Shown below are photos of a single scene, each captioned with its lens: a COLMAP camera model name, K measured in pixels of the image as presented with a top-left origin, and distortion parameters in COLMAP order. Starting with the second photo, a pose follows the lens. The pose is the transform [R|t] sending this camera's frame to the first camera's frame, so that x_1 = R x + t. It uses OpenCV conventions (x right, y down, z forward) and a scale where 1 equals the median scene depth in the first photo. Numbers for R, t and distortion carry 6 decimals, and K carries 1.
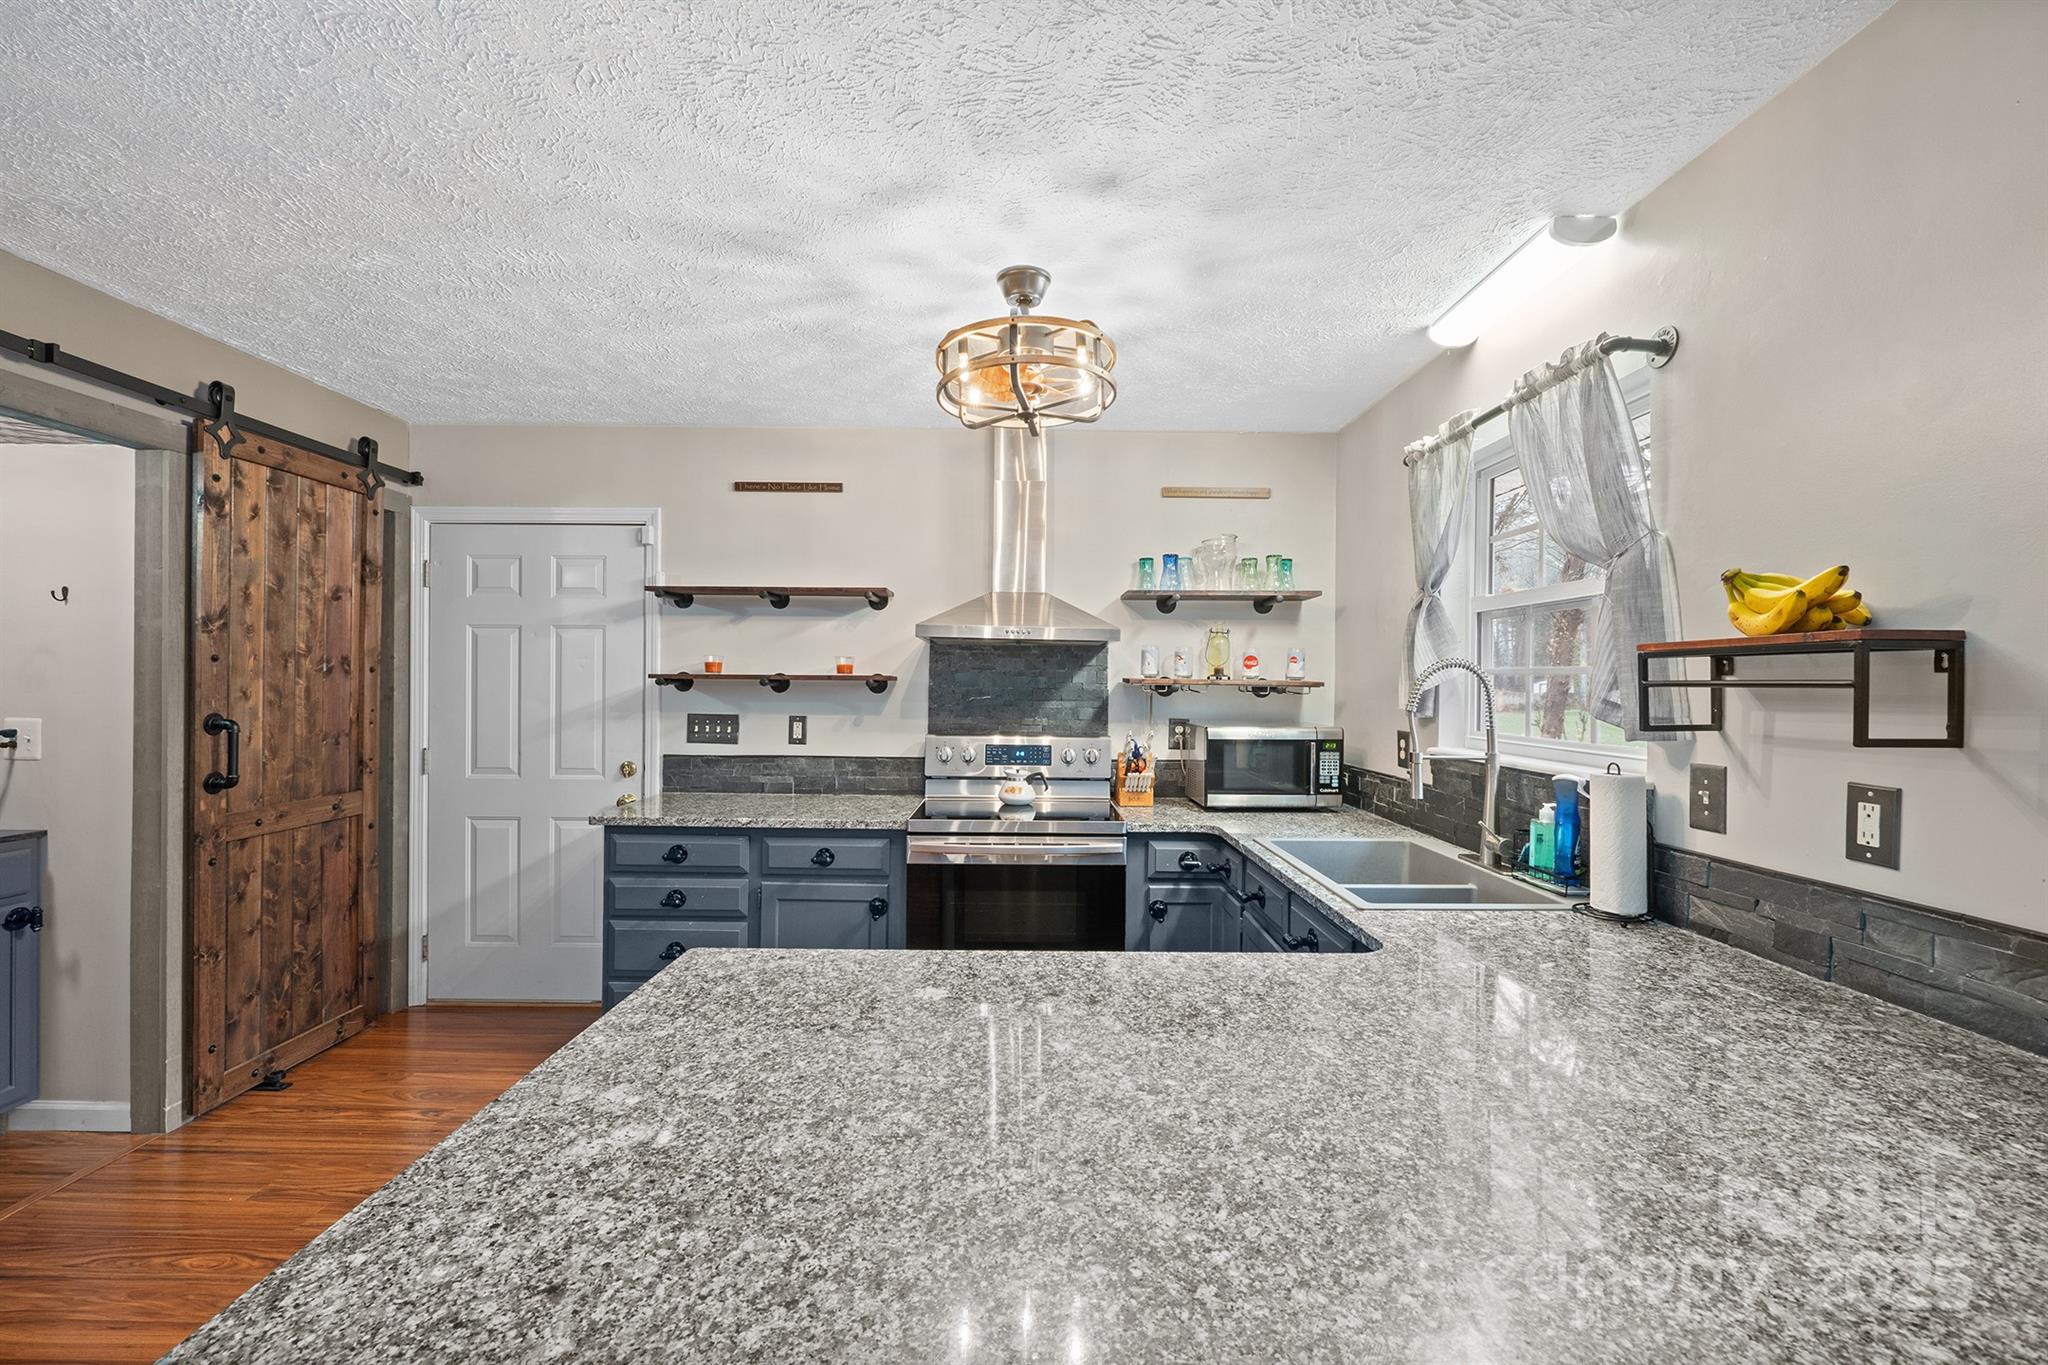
lens RADIAL K [[866.7, 0, 1023.3], [0, 866.7, 682.1], [0, 0, 1]] dist [-0.010636, 0.001939]
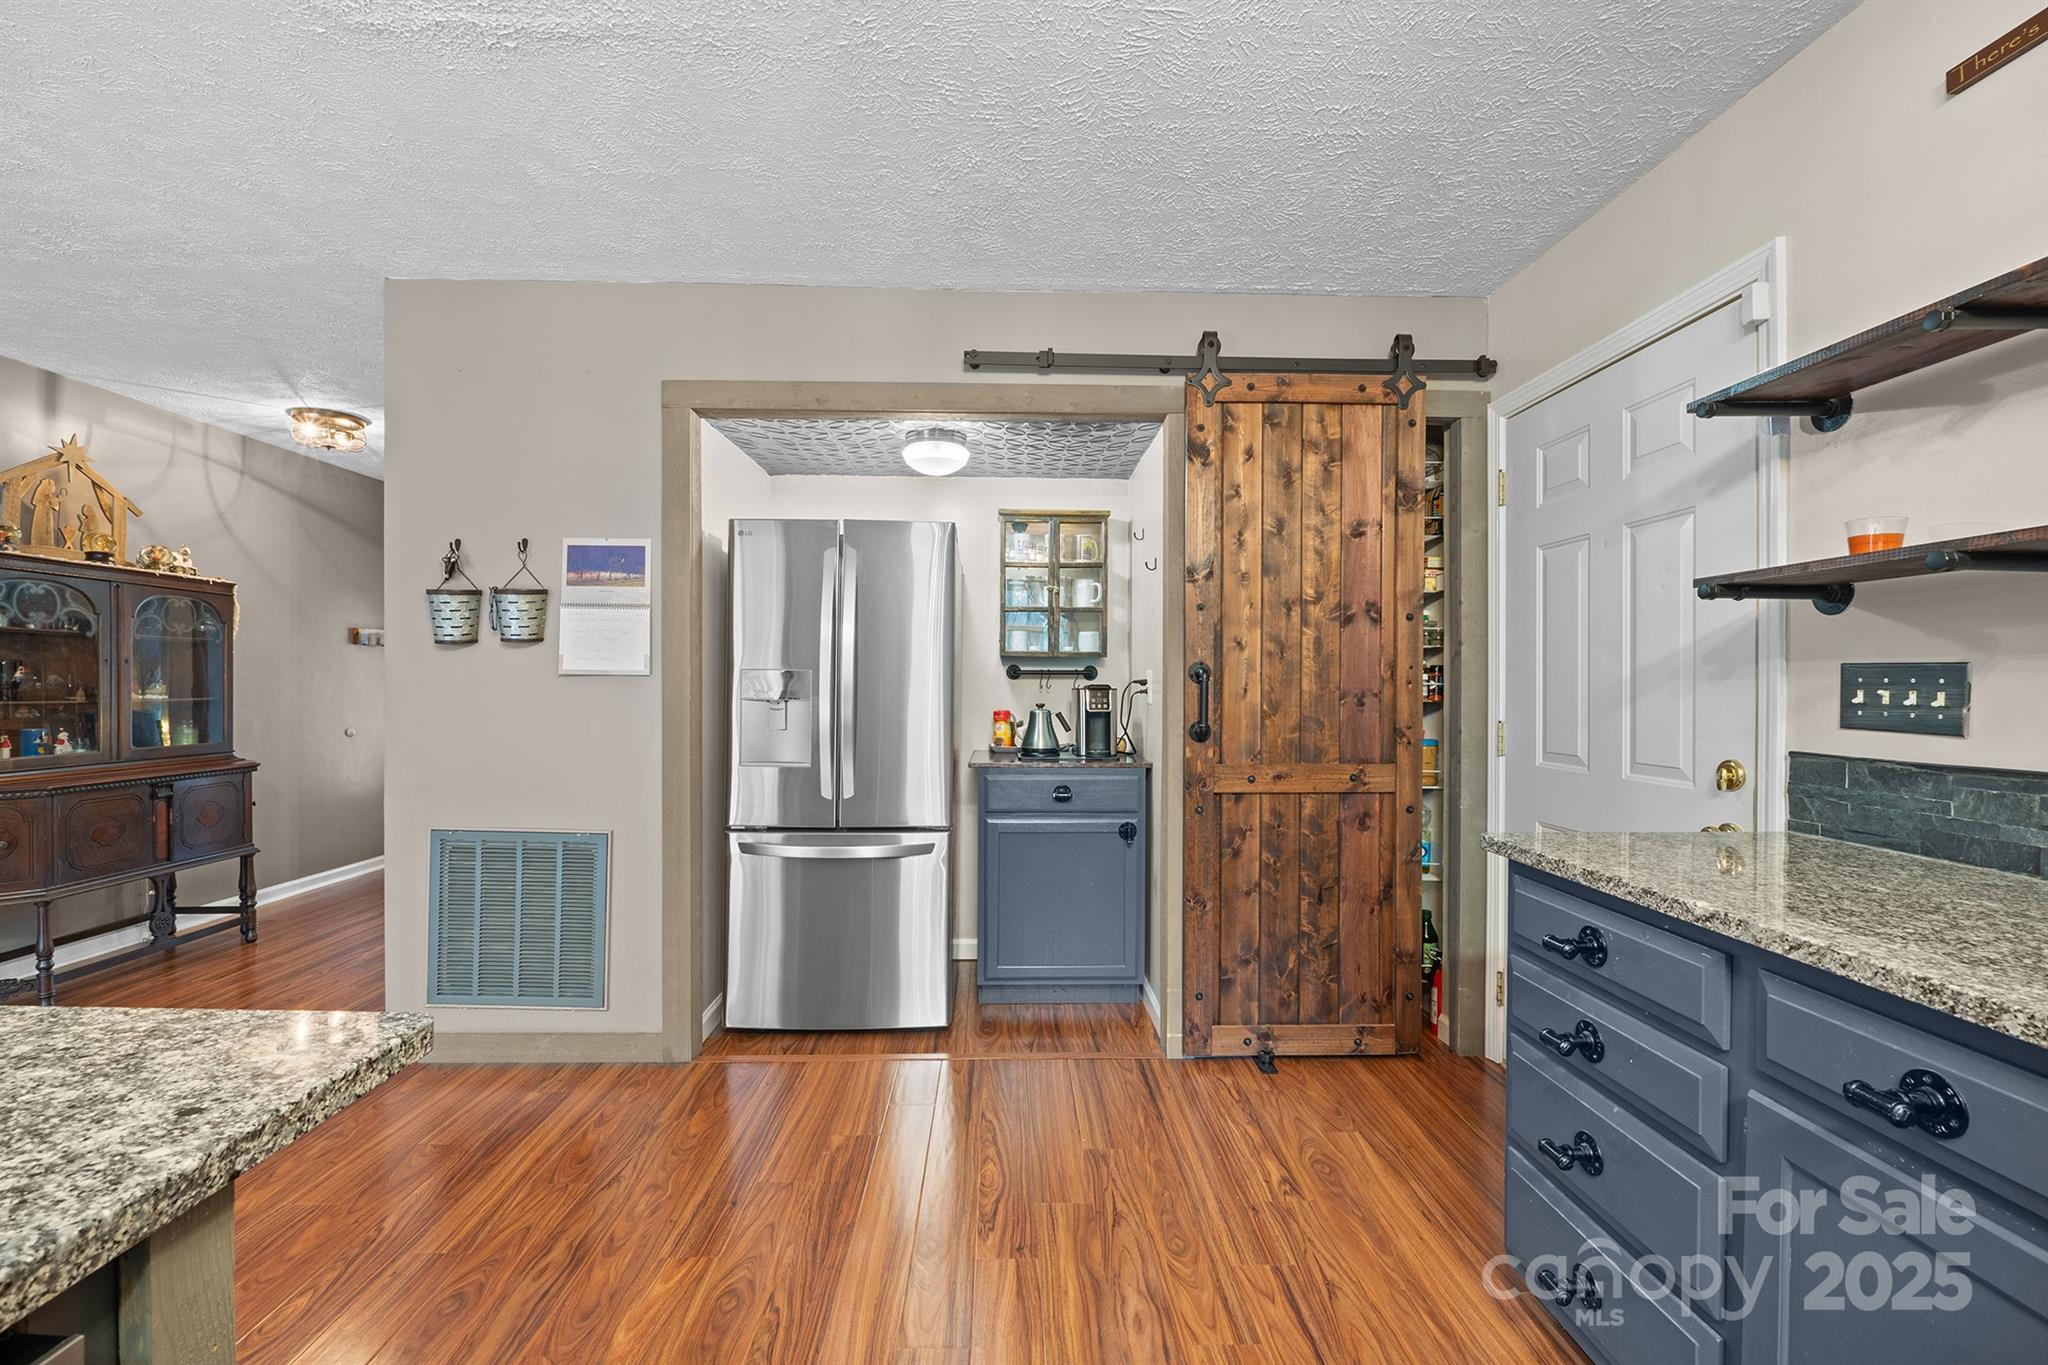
lens RADIAL K [[866.7, 0, 1017.7], [0, 866.7, 683.7], [0, 0, 1]] dist [-0.010636, 0.001939]
pose [[0.019442, -0.008969, -0.999771, 0.057867], [-0.005148, 0.999946, -0.009071, 0.063765], [0.999798, 0.005323, 0.019395, 0.678605]]
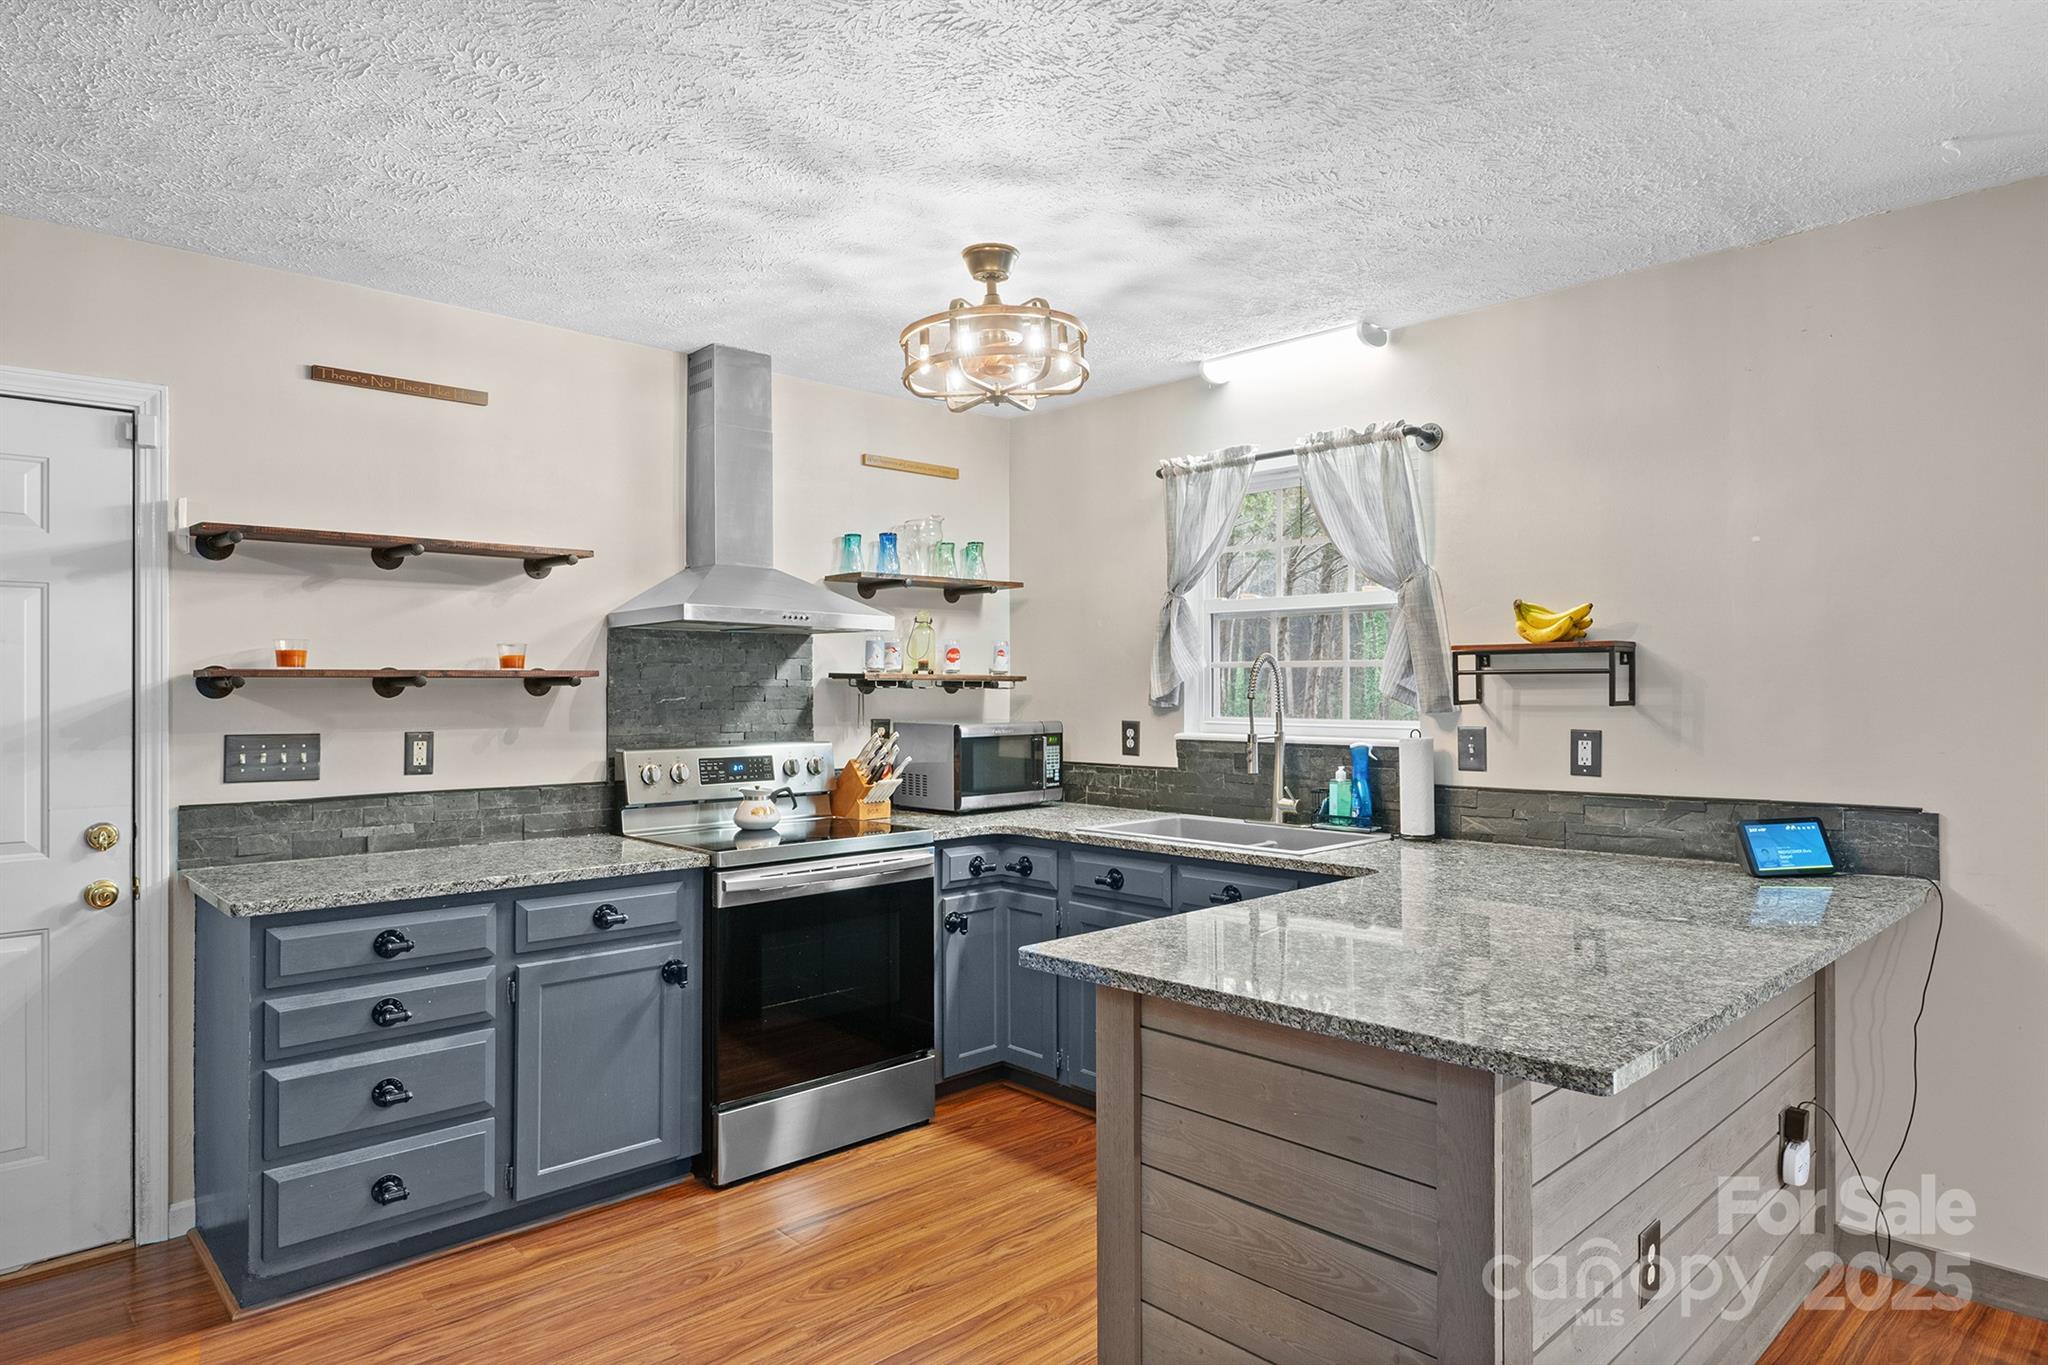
lens RADIAL K [[1206.3, 0, 1024.0], [0, 1206.3, 682.3], [0, 0, 1]] dist [0.000316, -0.000838]
pose [[0.730393, -0.008985, 0.682968, -0.667048], [0.009310, 0.999952, 0.003199, 0.002623], [-0.682964, 0.004022, 0.730441, 0.000371]]
